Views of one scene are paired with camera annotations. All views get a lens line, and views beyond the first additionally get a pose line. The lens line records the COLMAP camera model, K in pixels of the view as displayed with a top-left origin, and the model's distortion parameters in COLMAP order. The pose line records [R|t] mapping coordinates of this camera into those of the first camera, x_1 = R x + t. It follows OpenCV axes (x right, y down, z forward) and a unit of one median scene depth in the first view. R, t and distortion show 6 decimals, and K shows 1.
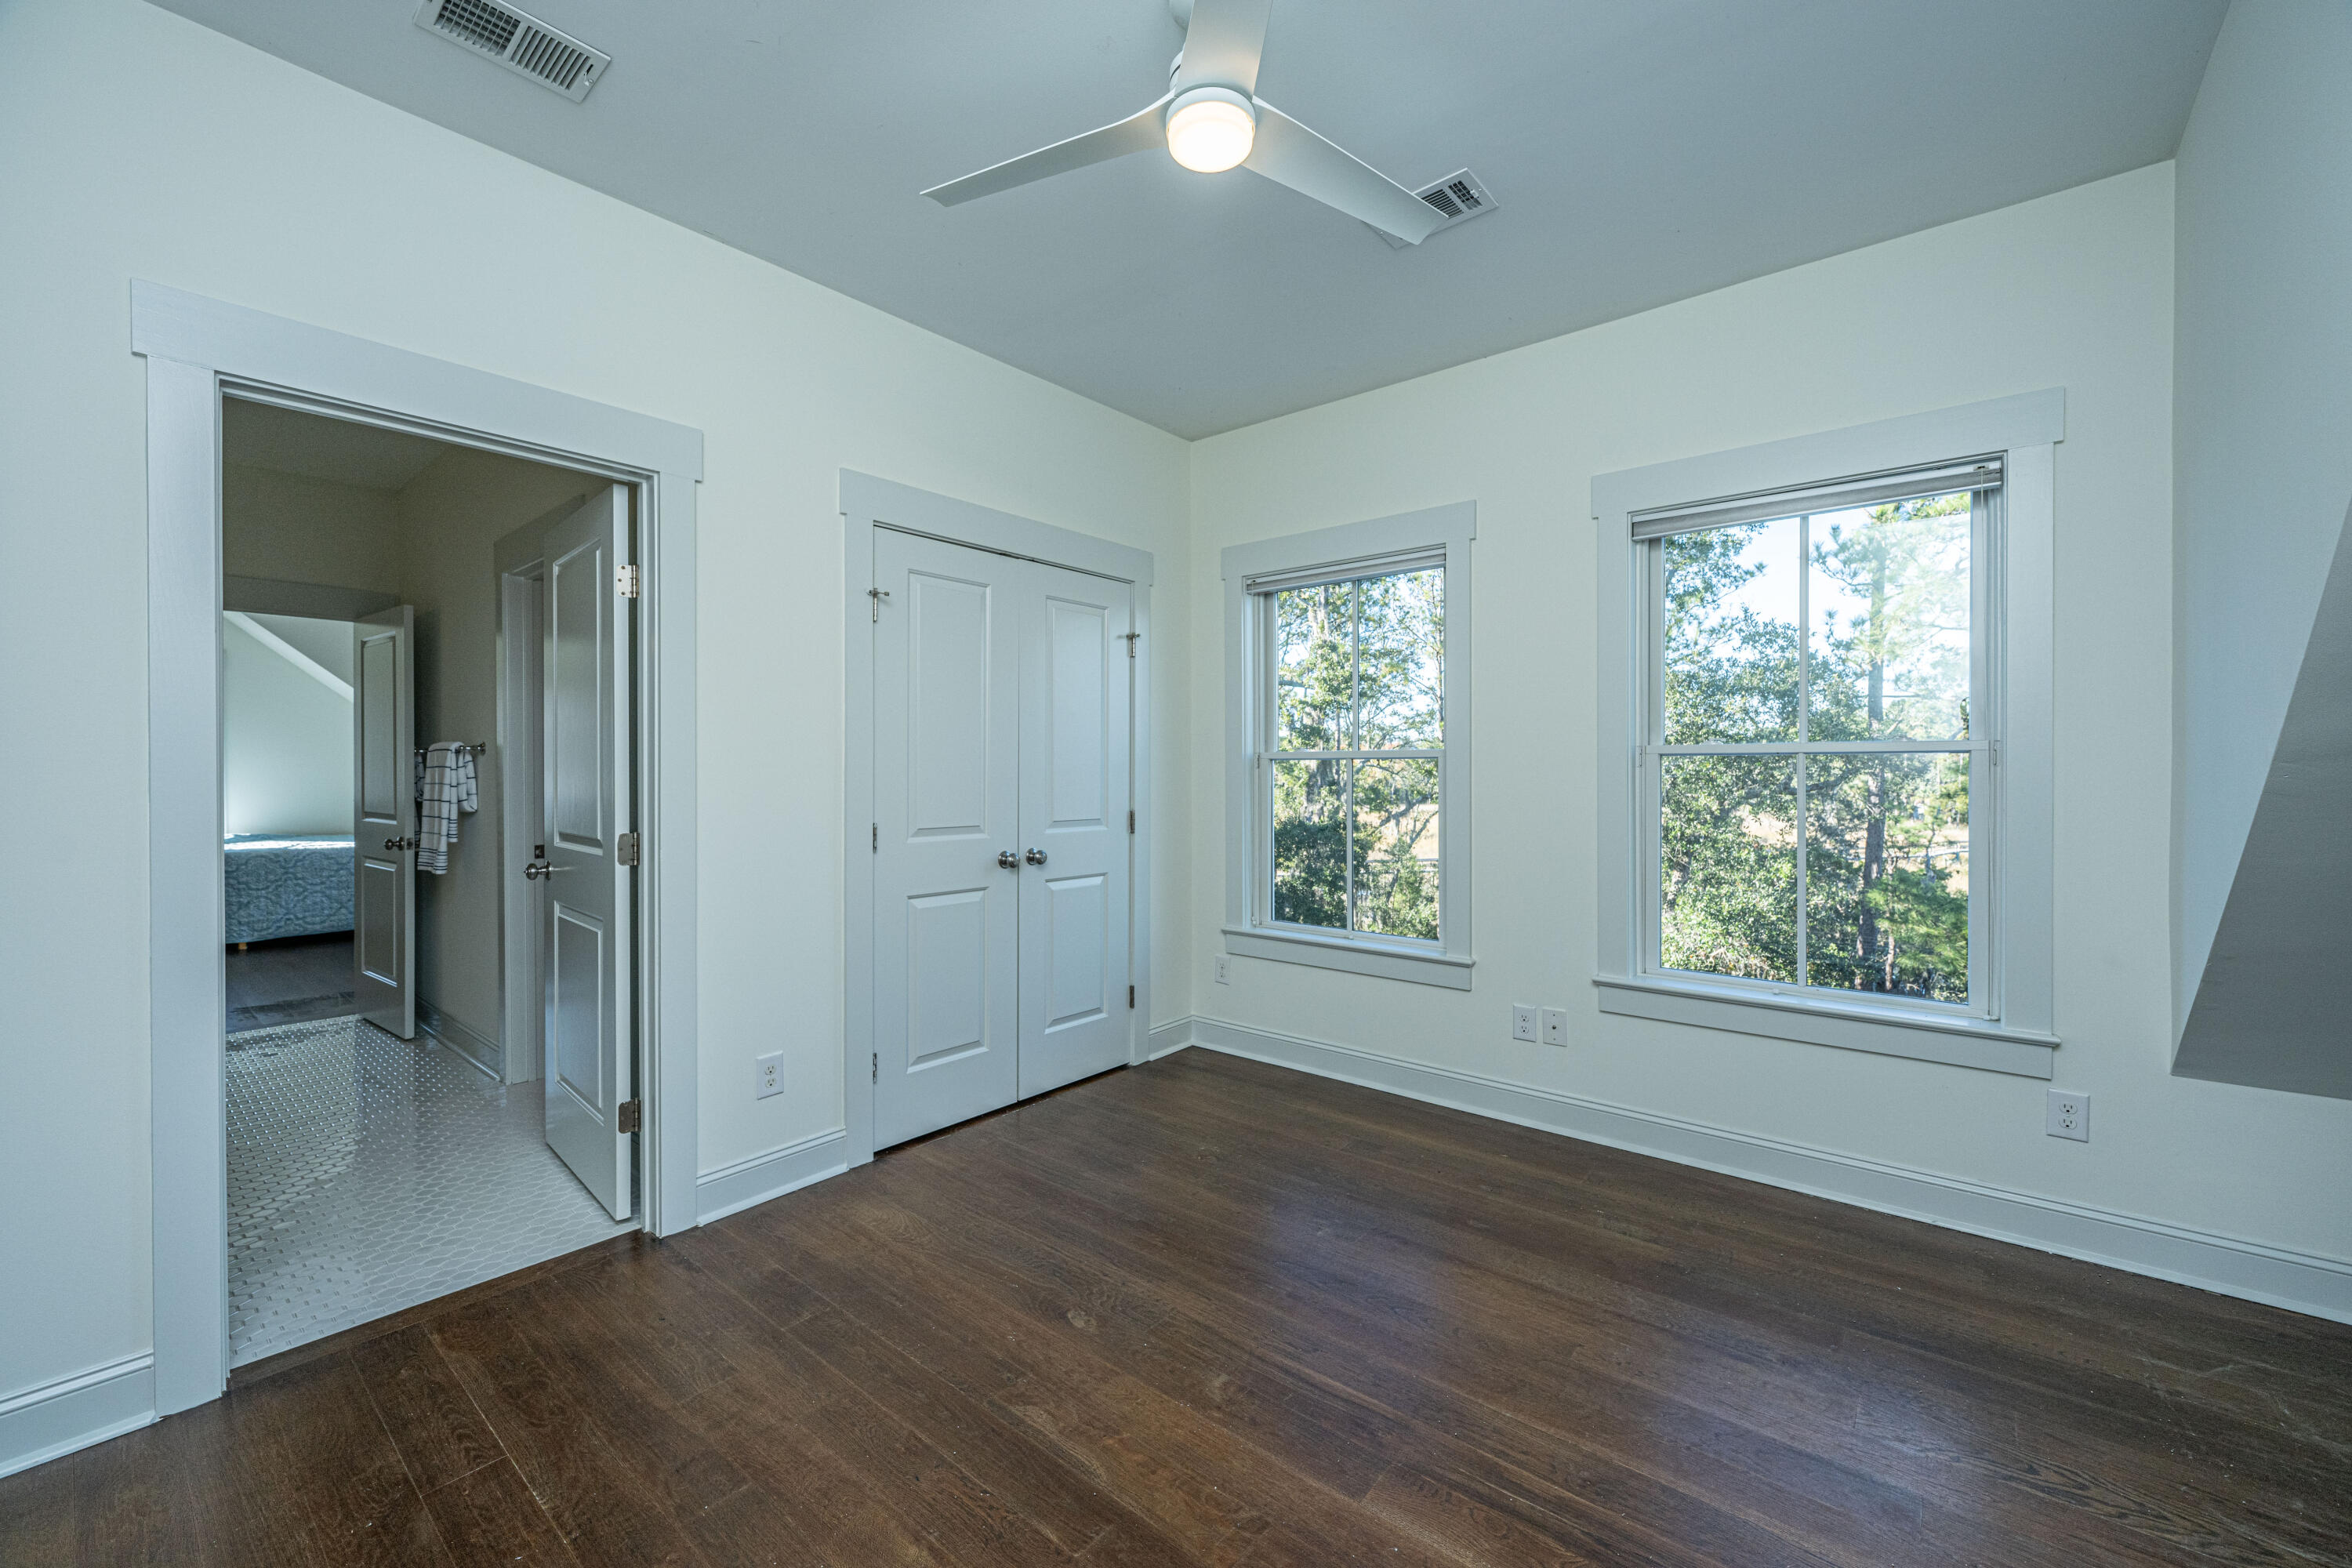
lens RADIAL K [[954.8, 0, 1185.5], [0, 954.8, 776.0], [0, 0, 1]] dist [-0.006221, 0.001264]
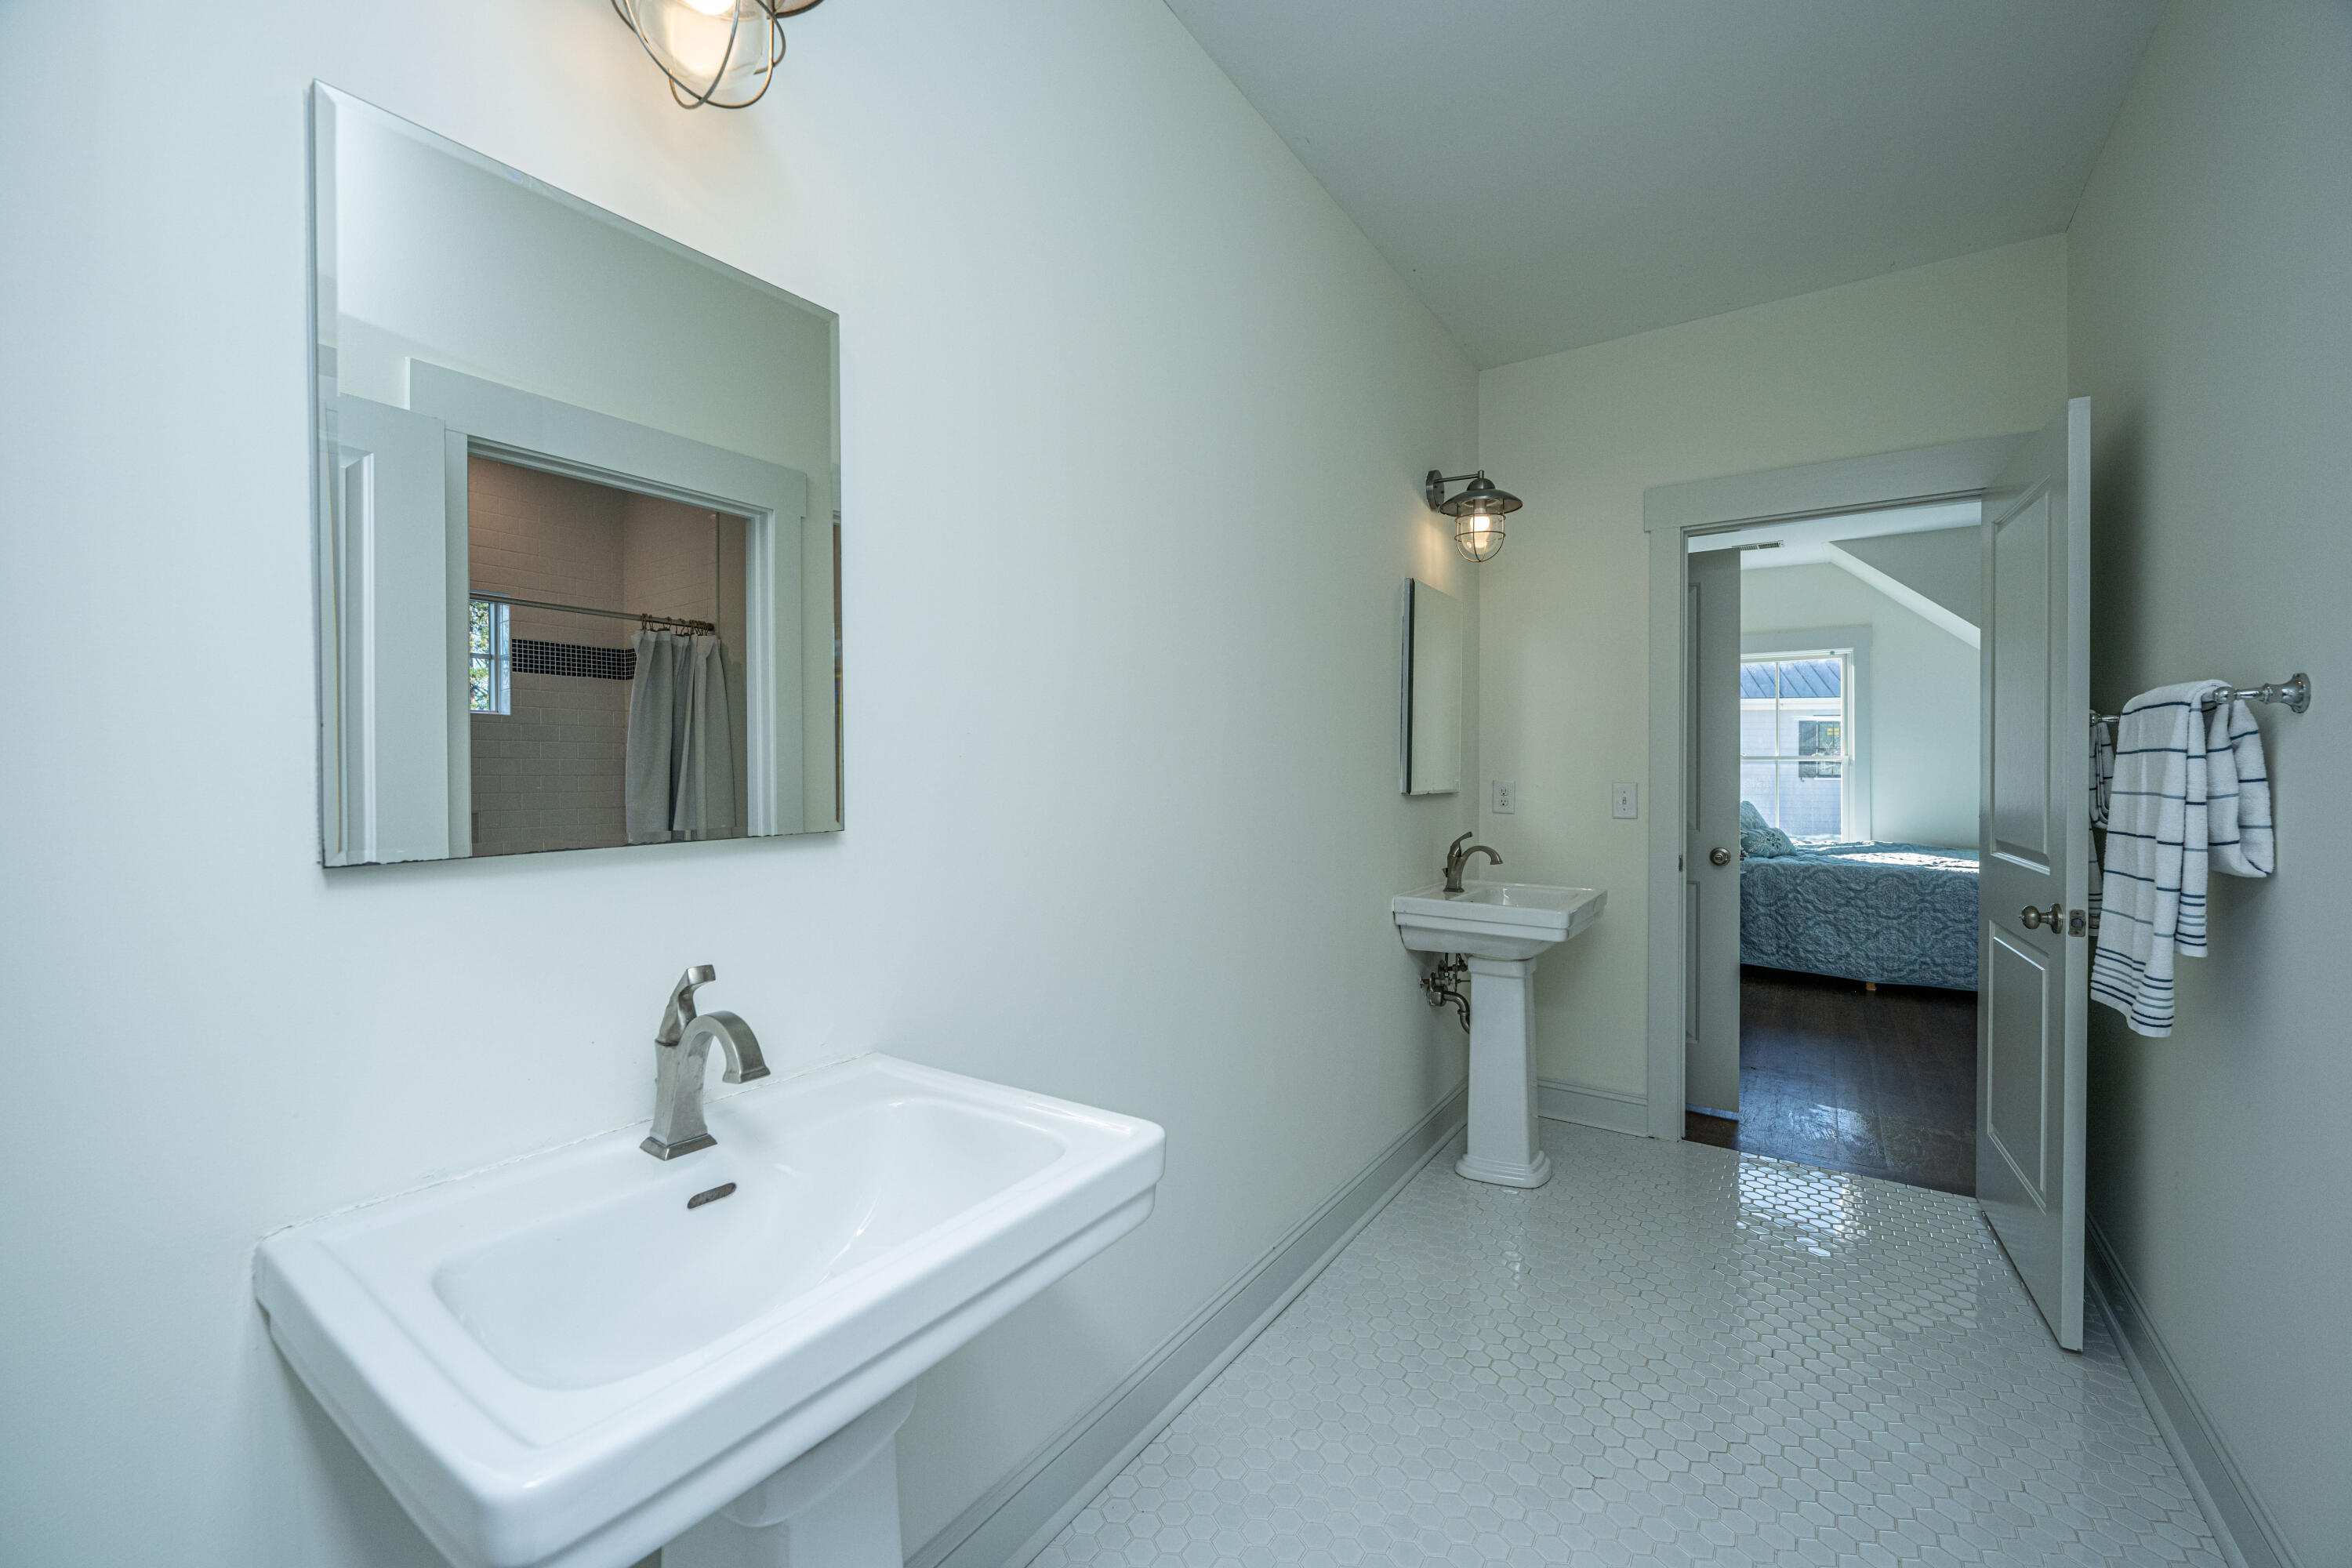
lens RADIAL K [[954.8, 0, 1175.2], [0, 954.8, 773.9], [0, 0, 1]] dist [-0.006221, 0.001264]
pose [[0.107340, 0.002015, -0.994220, -0.421124], [0.001423, 0.999997, 0.002181, -0.001402], [0.994221, -0.001649, 0.107336, 0.537239]]
